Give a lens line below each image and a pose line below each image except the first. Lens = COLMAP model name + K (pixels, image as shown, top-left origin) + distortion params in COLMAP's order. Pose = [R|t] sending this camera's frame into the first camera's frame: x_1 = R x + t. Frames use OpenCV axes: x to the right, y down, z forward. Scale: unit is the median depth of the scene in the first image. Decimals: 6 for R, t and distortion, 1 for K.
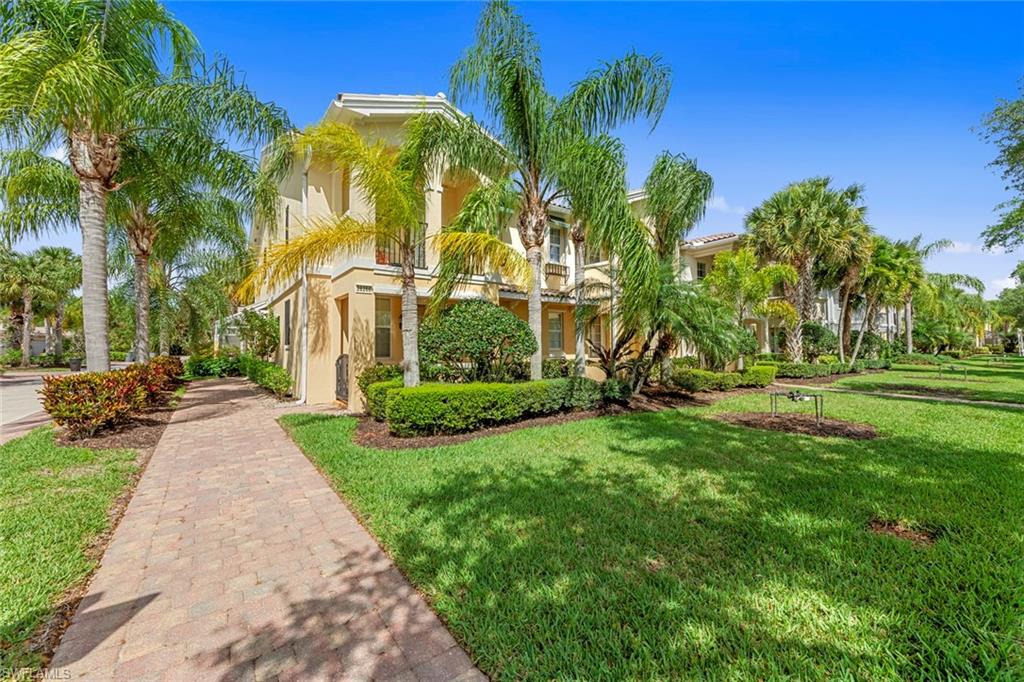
lens RADIAL K [[391.2, 0, 506.1], [0, 391.2, 339.5], [0, 0, 1]] dist [0.000979, 0.000336]
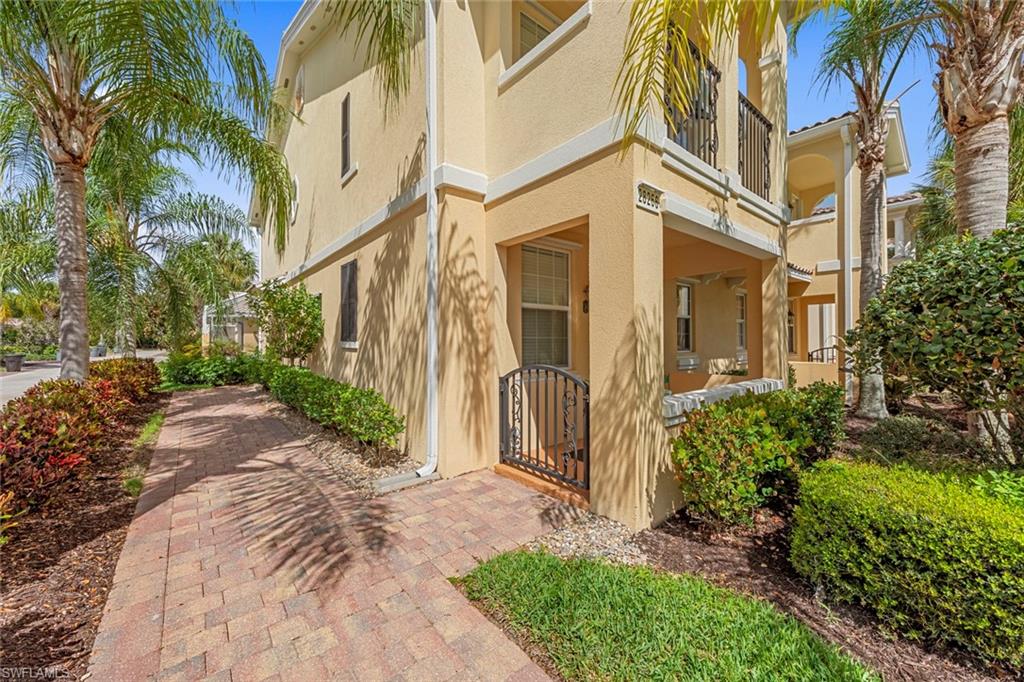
lens RADIAL K [[391.2, 0, 518.2], [0, 391.2, 340.7], [0, 0, 1]] dist [0.000979, 0.000336]
pose [[0.998736, 0.005325, 0.049981, -0.260155], [-0.006165, 0.999842, 0.016660, 0.001917], [-0.049884, -0.016947, 0.998611, 0.320248]]
